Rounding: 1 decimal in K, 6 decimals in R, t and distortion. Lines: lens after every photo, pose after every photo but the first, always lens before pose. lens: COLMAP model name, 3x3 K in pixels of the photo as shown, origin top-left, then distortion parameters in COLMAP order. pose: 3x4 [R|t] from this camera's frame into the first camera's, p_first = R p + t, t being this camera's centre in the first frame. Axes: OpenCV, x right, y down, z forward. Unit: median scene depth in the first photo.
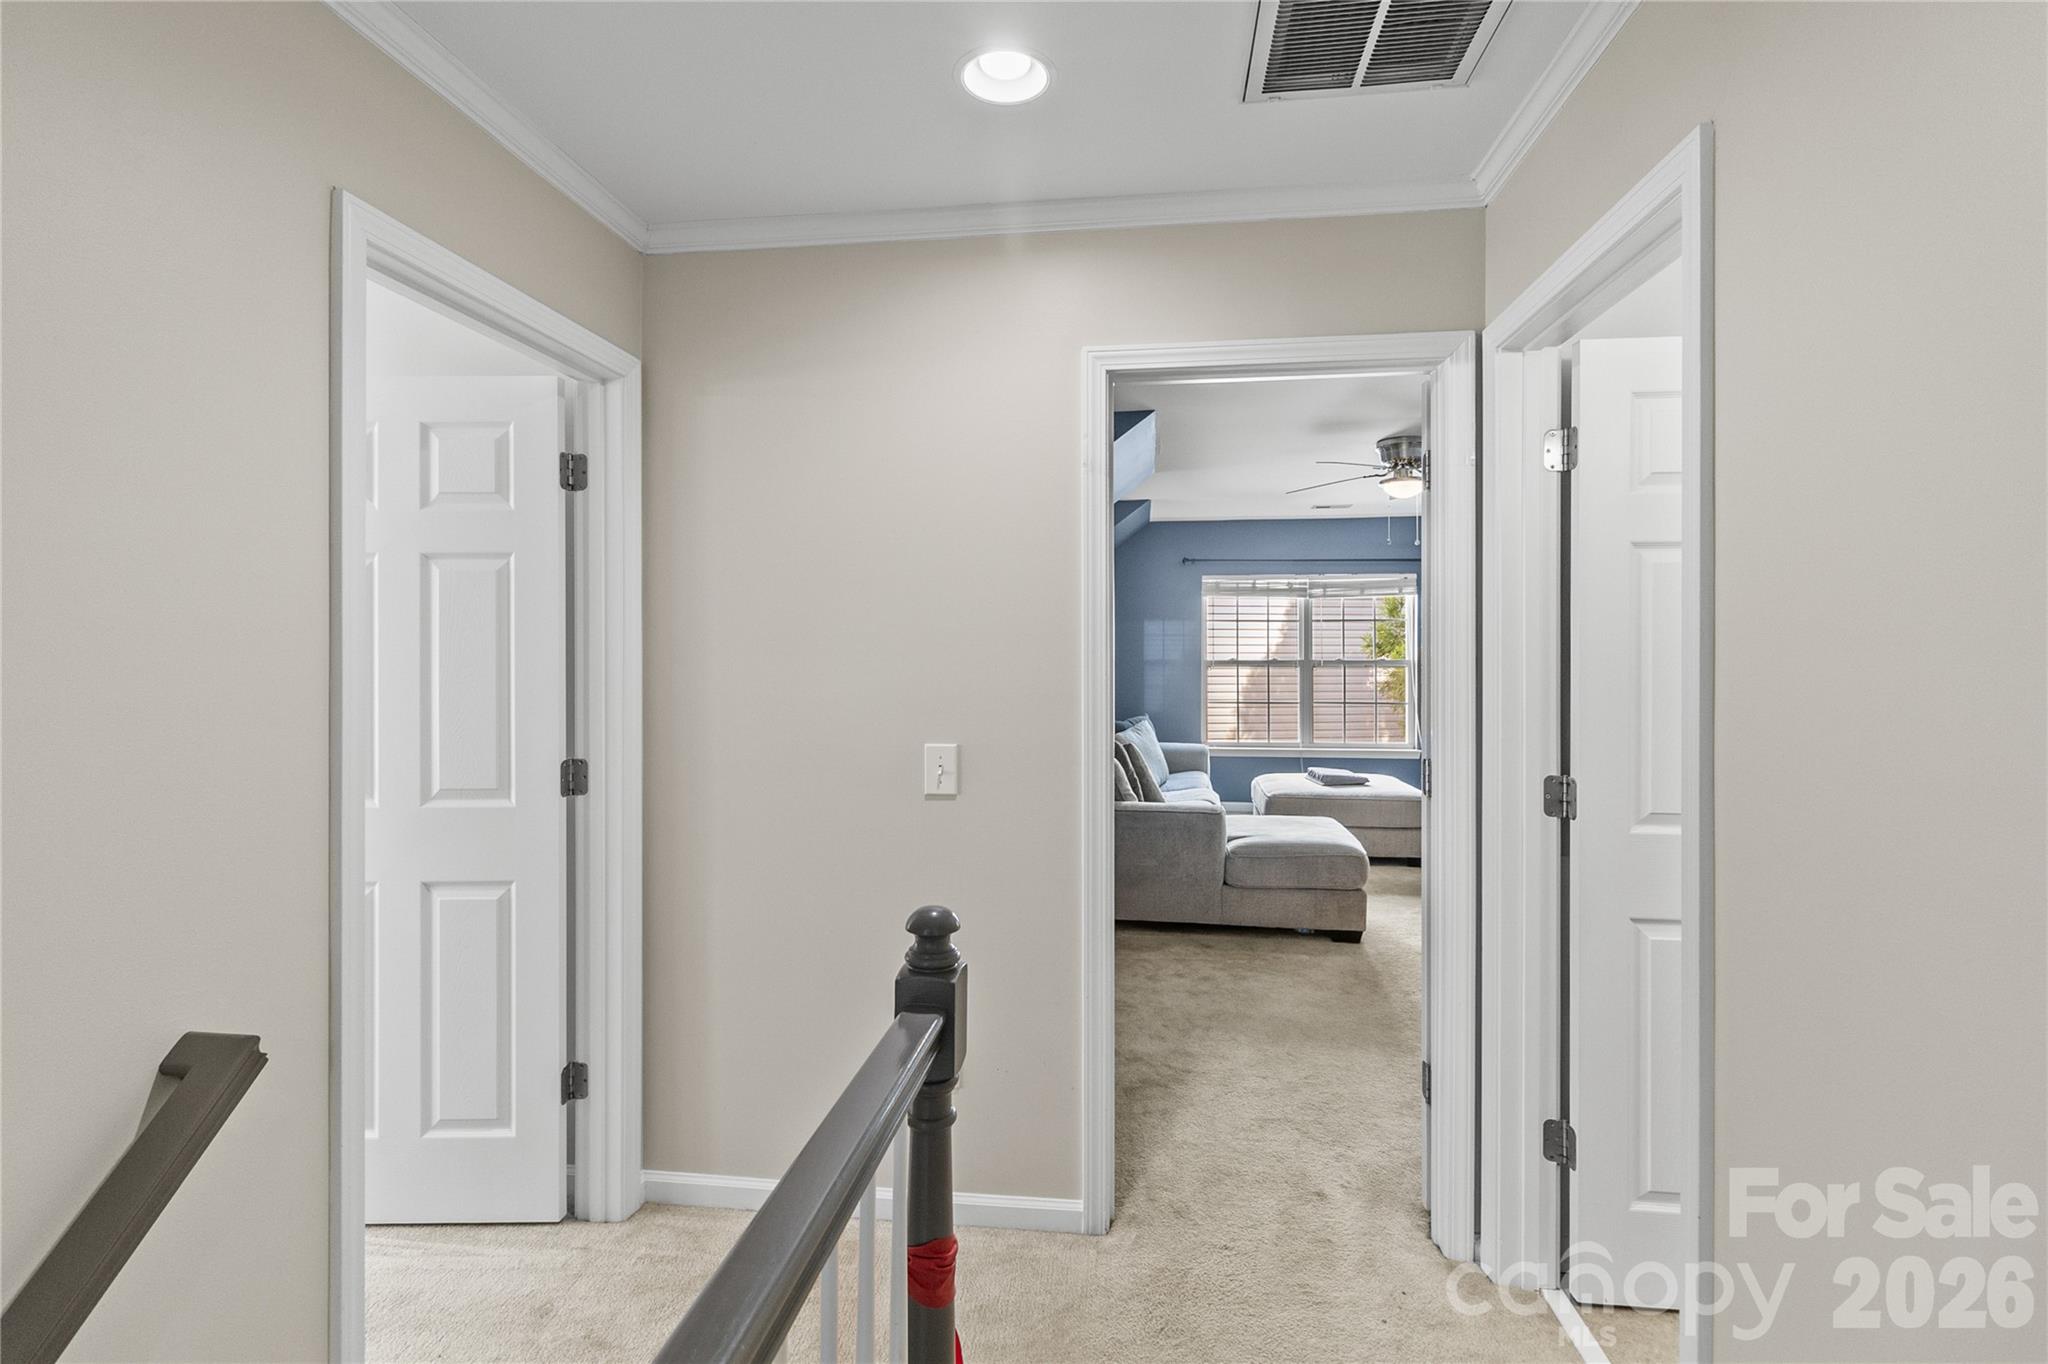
lens RADIAL K [[936.8, 0, 1021.4], [0, 936.8, 670.8], [0, 0, 1]] dist [0.007170, -0.000226]
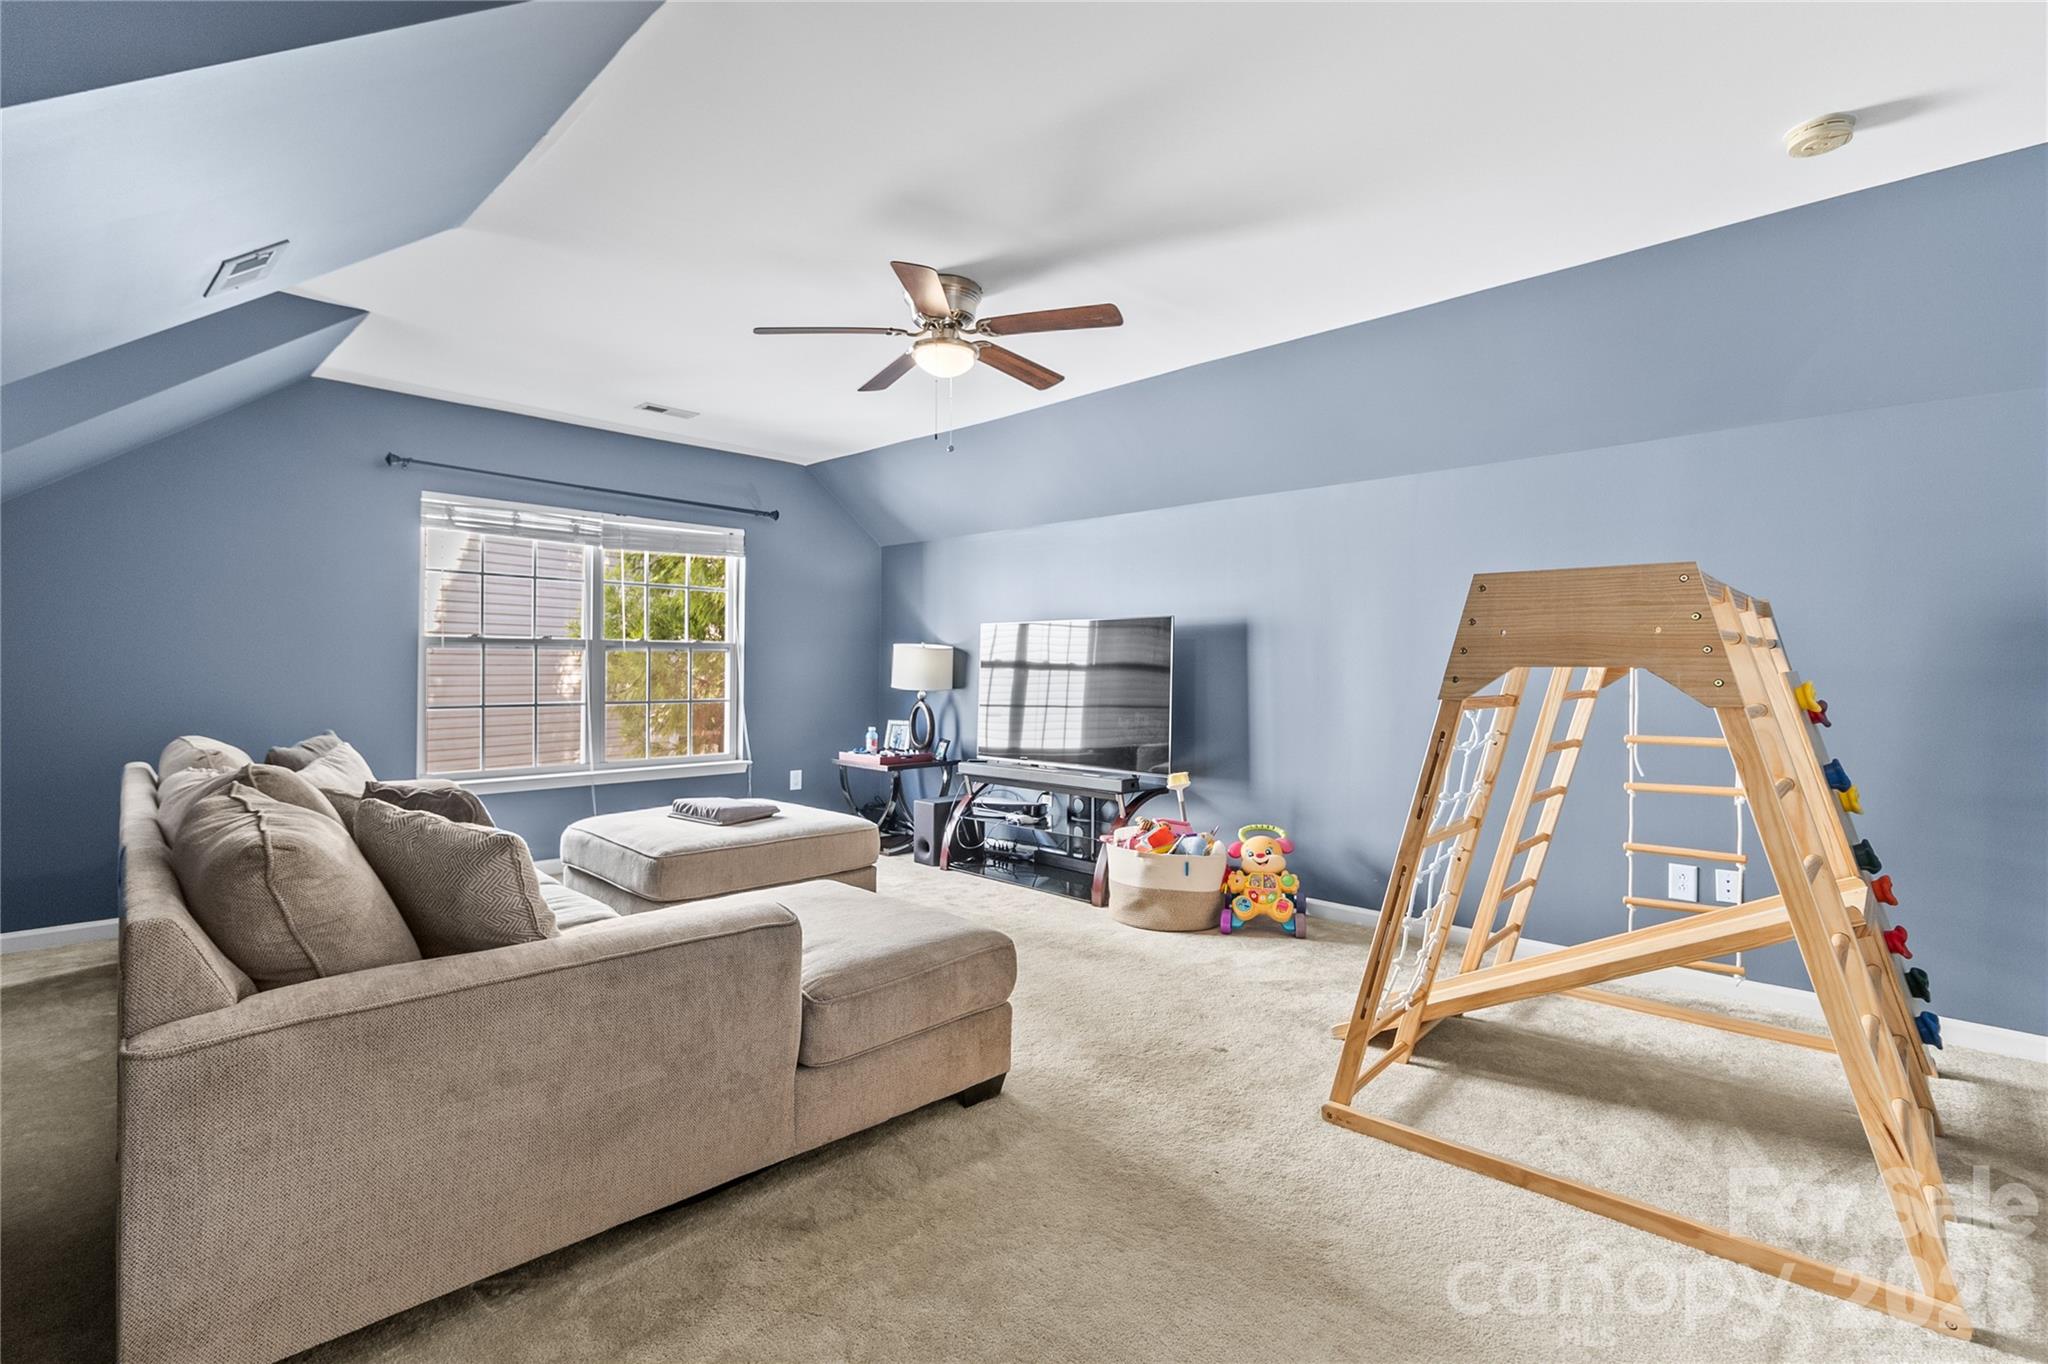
lens RADIAL K [[936.8, 0, 1027.3], [0, 936.8, 674.3], [0, 0, 1]] dist [0.007170, -0.000226]
pose [[0.595893, 0.000553, 0.803064, -0.095363], [0.005610, 0.999972, -0.004851, 0.032175], [-0.803044, 0.007396, 0.595873, 0.627639]]
